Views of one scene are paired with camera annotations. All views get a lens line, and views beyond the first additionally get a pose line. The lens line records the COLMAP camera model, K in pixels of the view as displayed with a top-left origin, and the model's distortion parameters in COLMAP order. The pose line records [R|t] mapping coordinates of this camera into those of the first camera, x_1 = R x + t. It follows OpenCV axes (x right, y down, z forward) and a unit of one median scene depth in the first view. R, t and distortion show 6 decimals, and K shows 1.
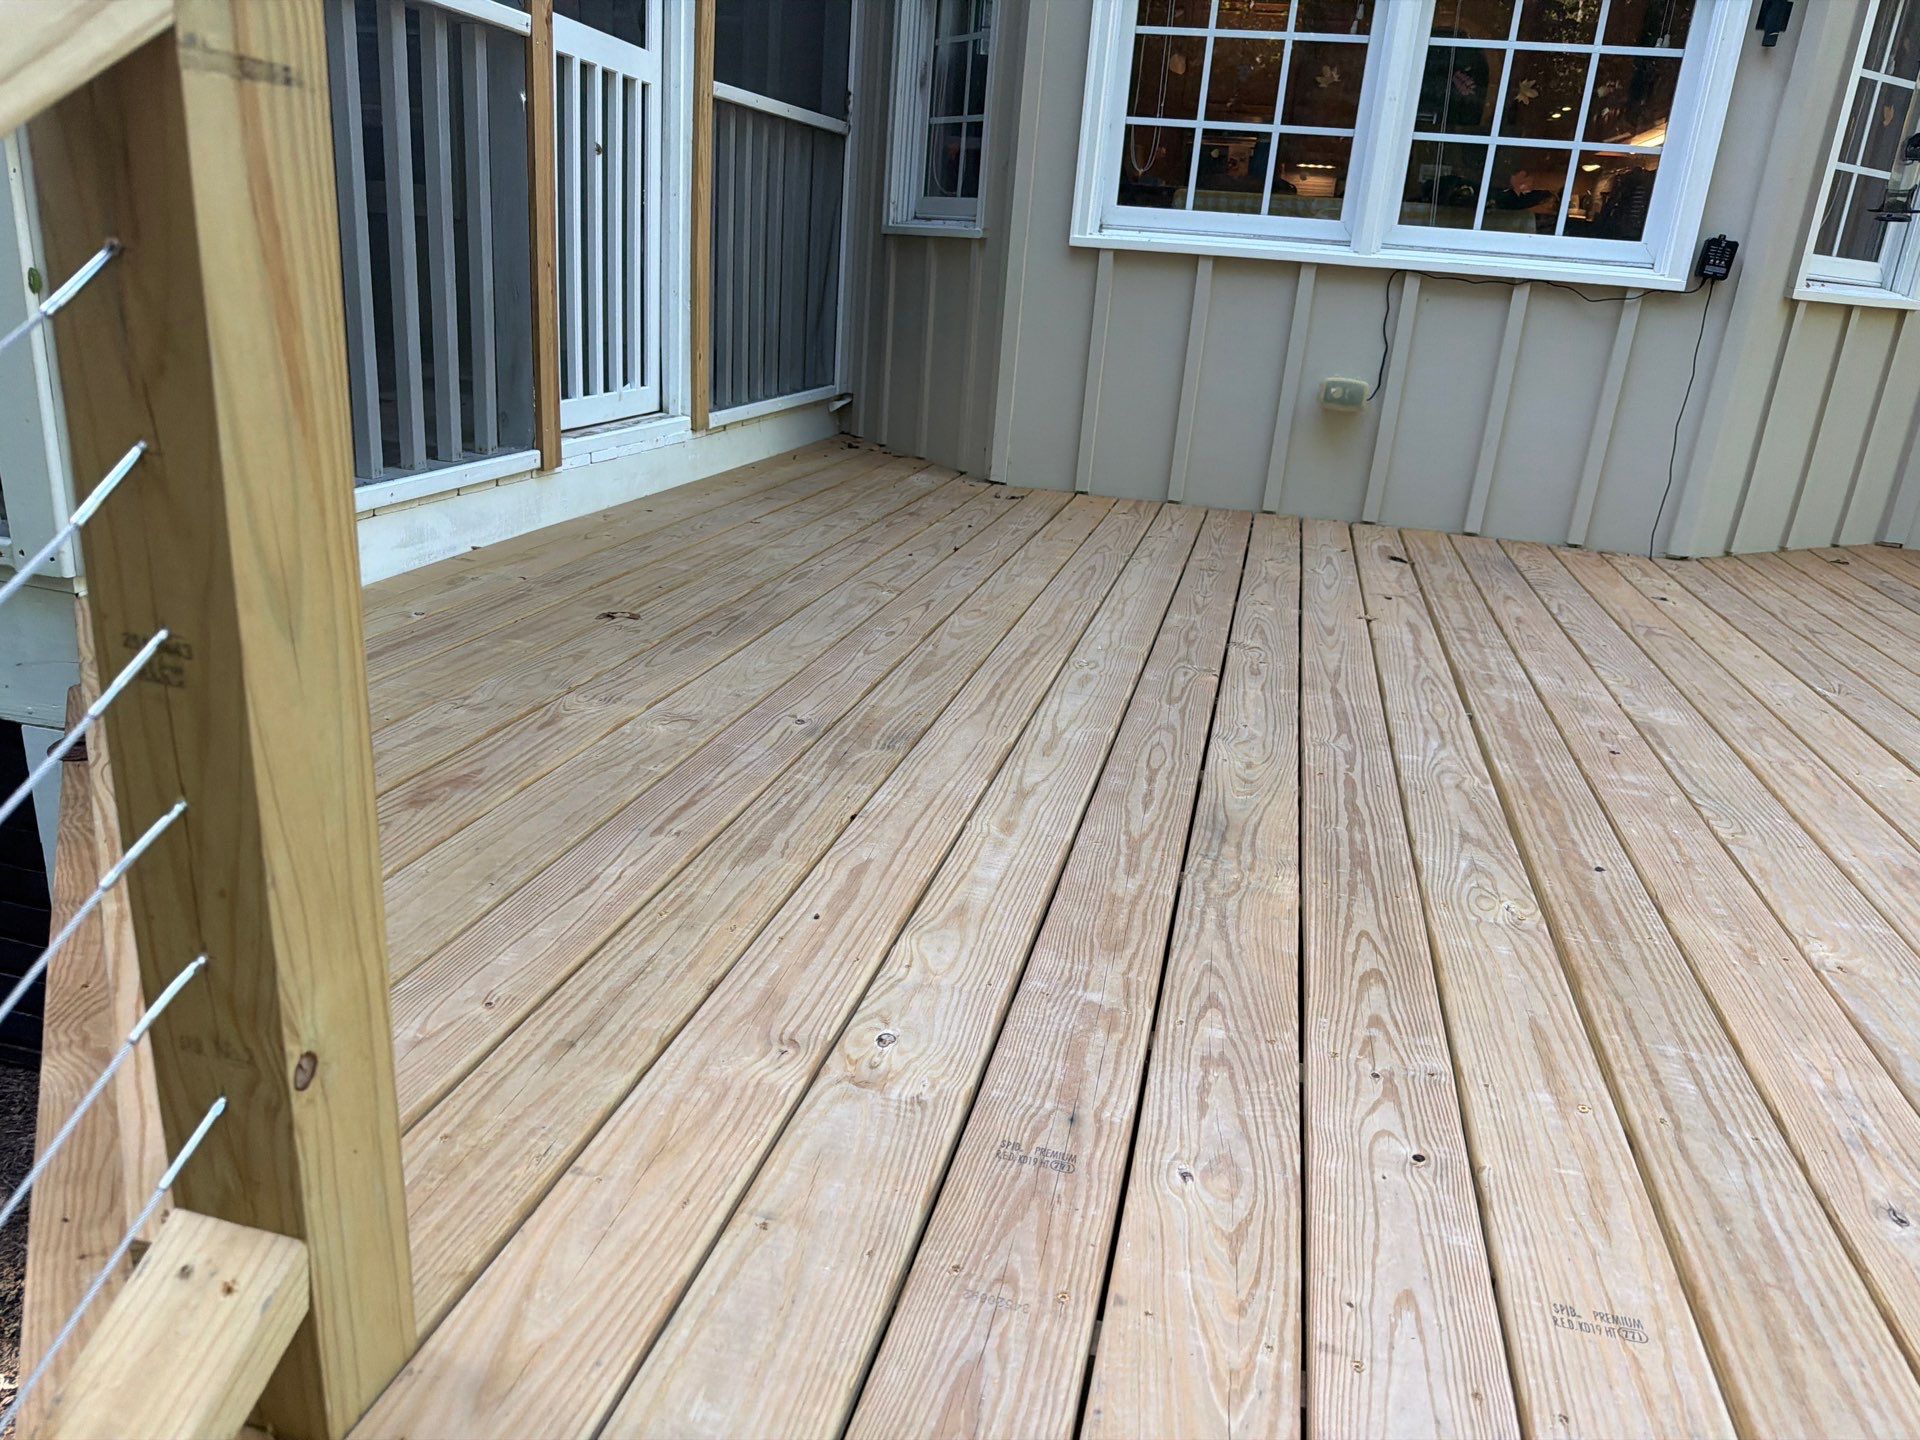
lens RADIAL K [[1374.0, 0, 948.4], [0, 1374.0, 726.0], [0, 0, 1]] dist [0.085066, -0.152505]
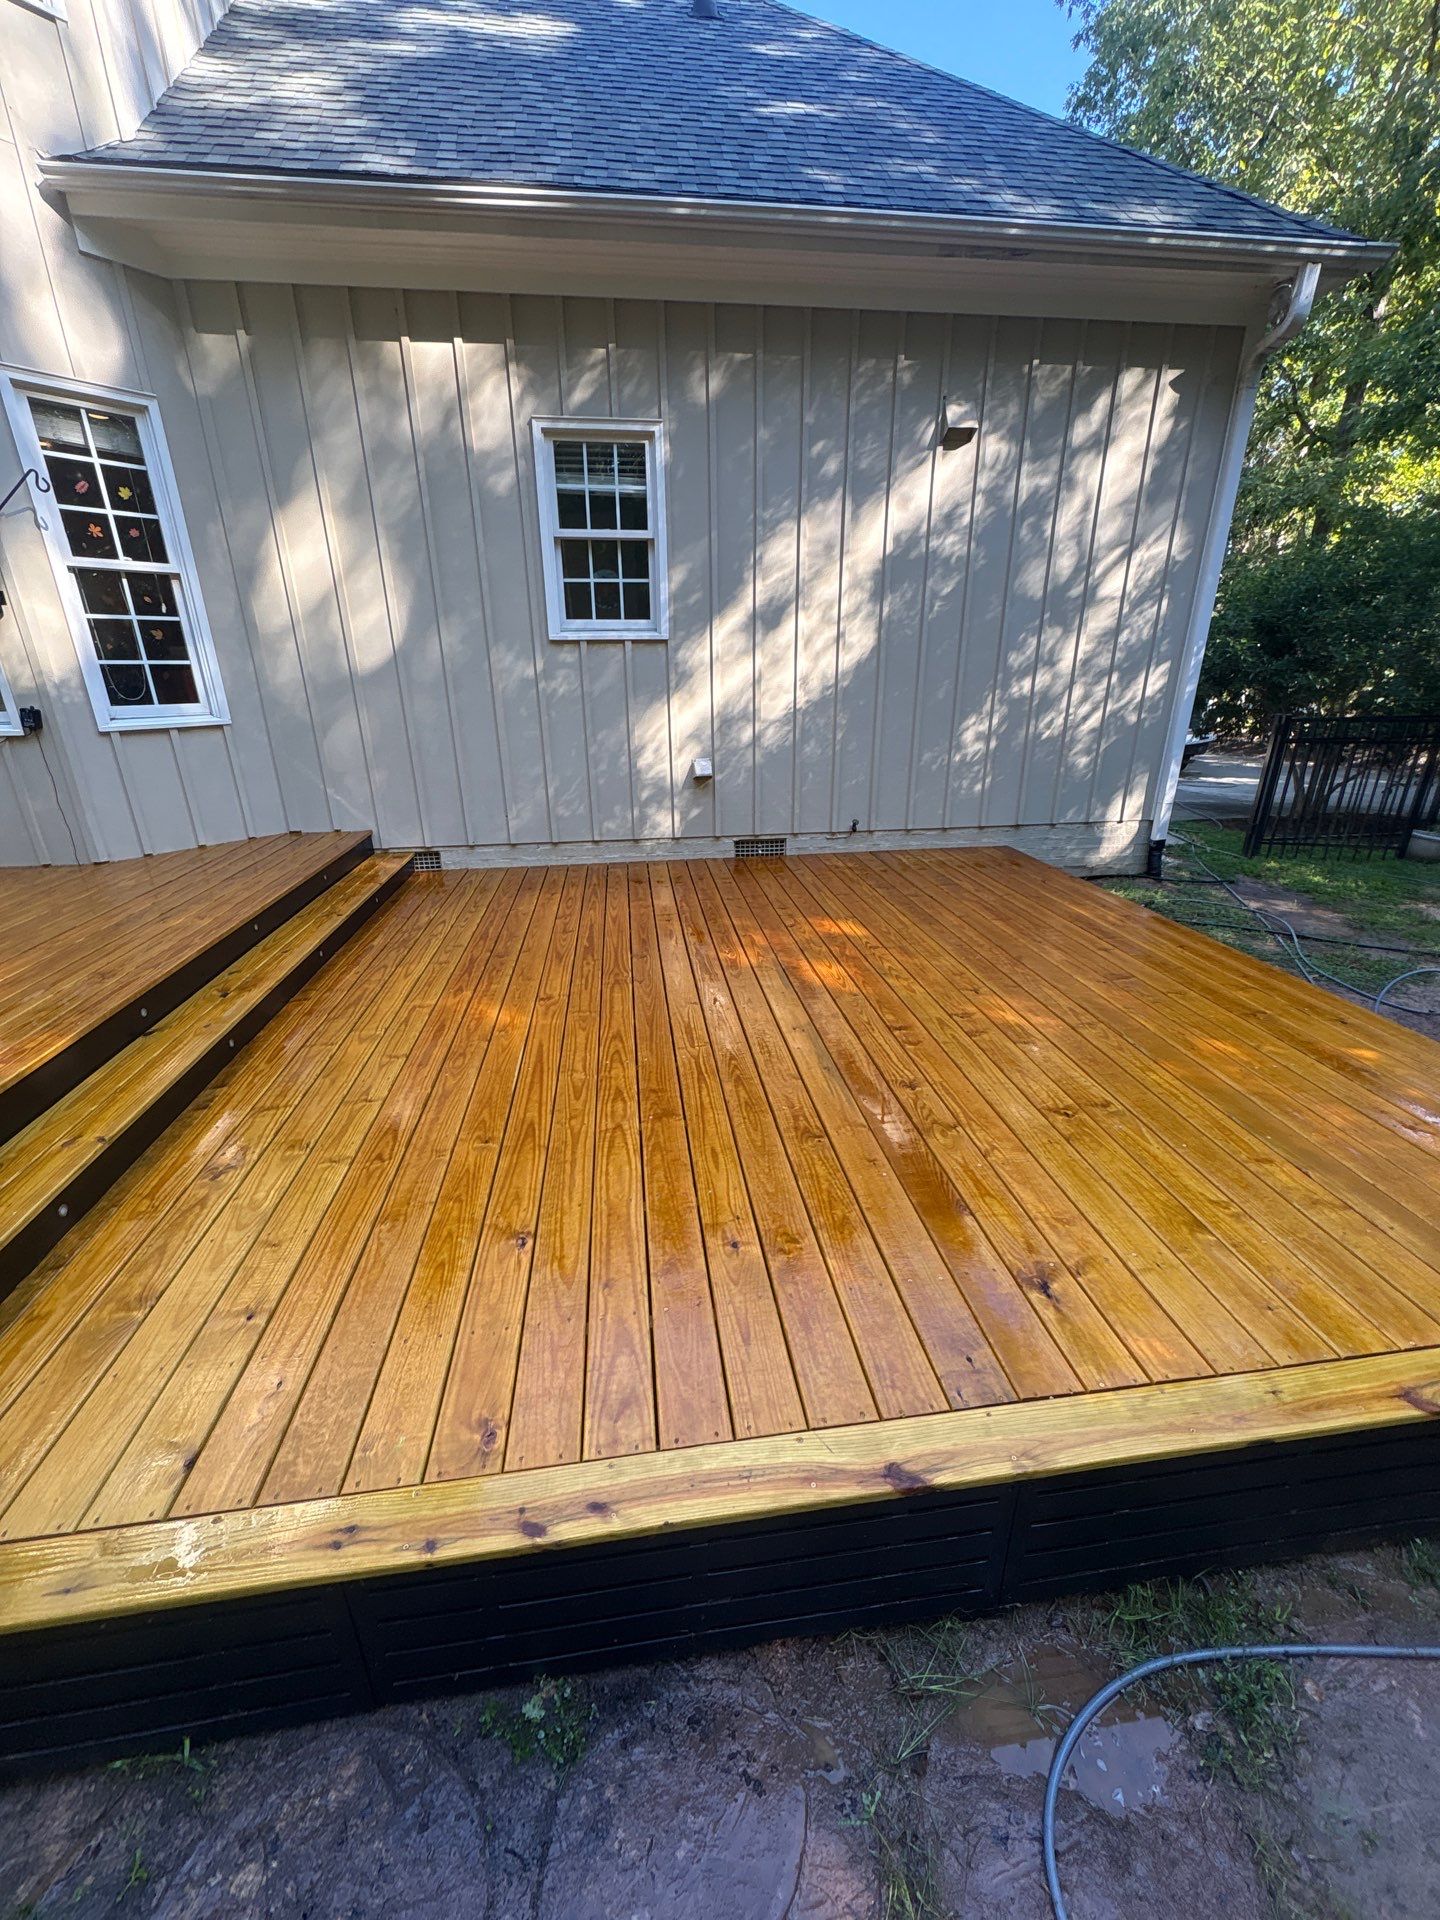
lens RADIAL K [[765.3, 0, 720.0], [0, 765.3, 960.0], [0, 0, 1]] dist [0.000420, -0.000111]
pose [[0.924745, -0.209026, 0.318049, 1.026391], [0.192890, 0.977806, 0.081787, 0.106093], [-0.328086, -0.014284, 0.944540, -0.374687]]
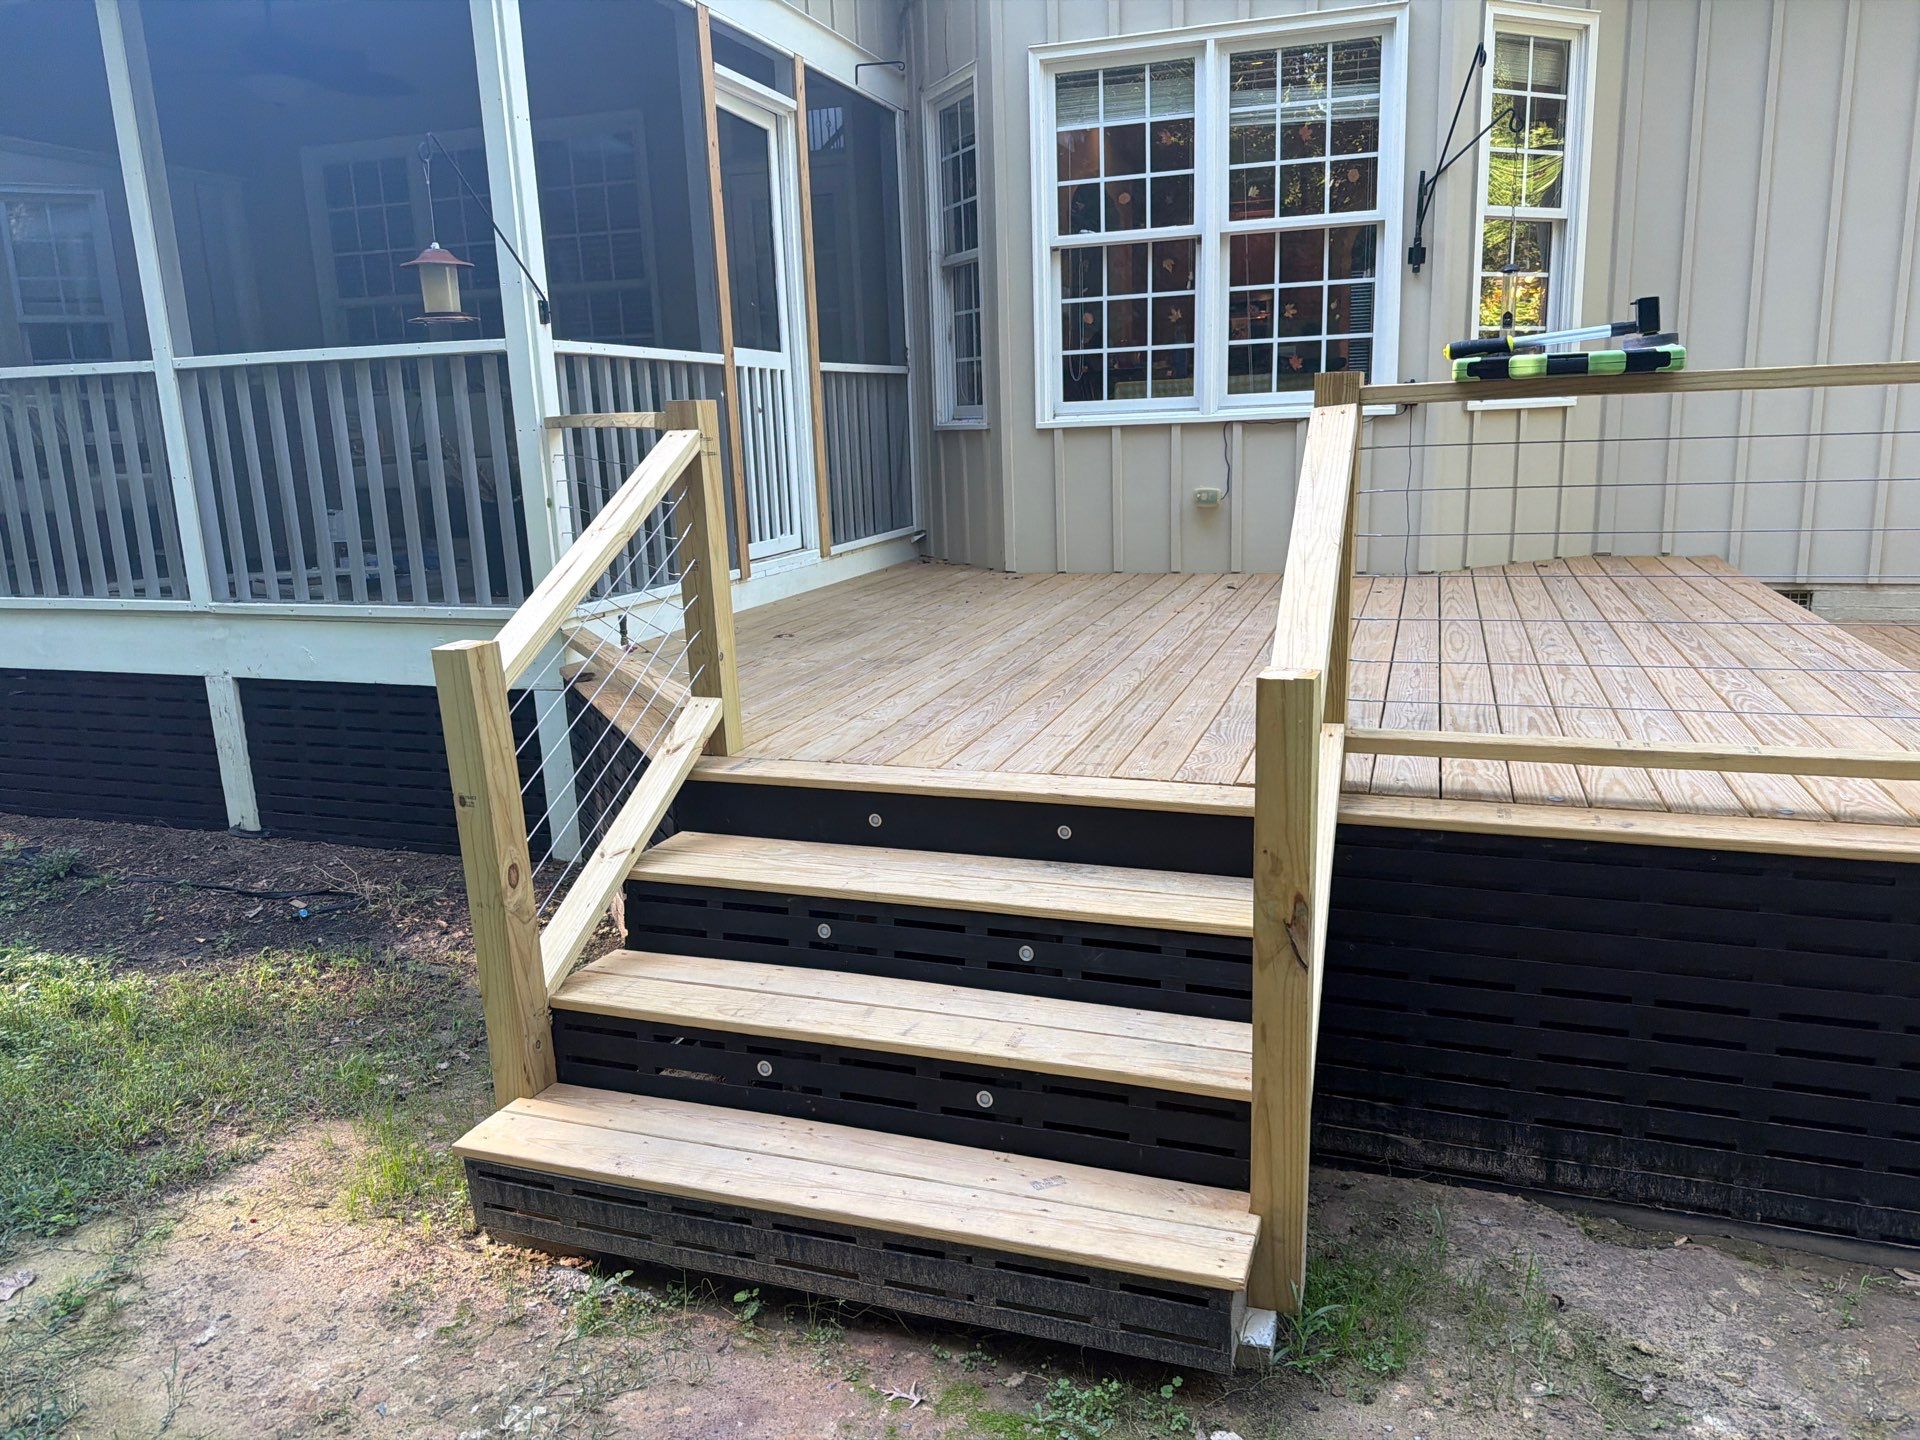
lens RADIAL K [[1335.9, 0, 971.2], [0, 1335.9, 714.6], [0, 0, 1]] dist [0.120348, -0.210710]
pose [[0.991430, -0.088354, -0.096227, 0.146071], [0.077104, 0.990375, -0.114947, 0.191202], [0.105456, 0.106543, 0.988700, -0.623097]]
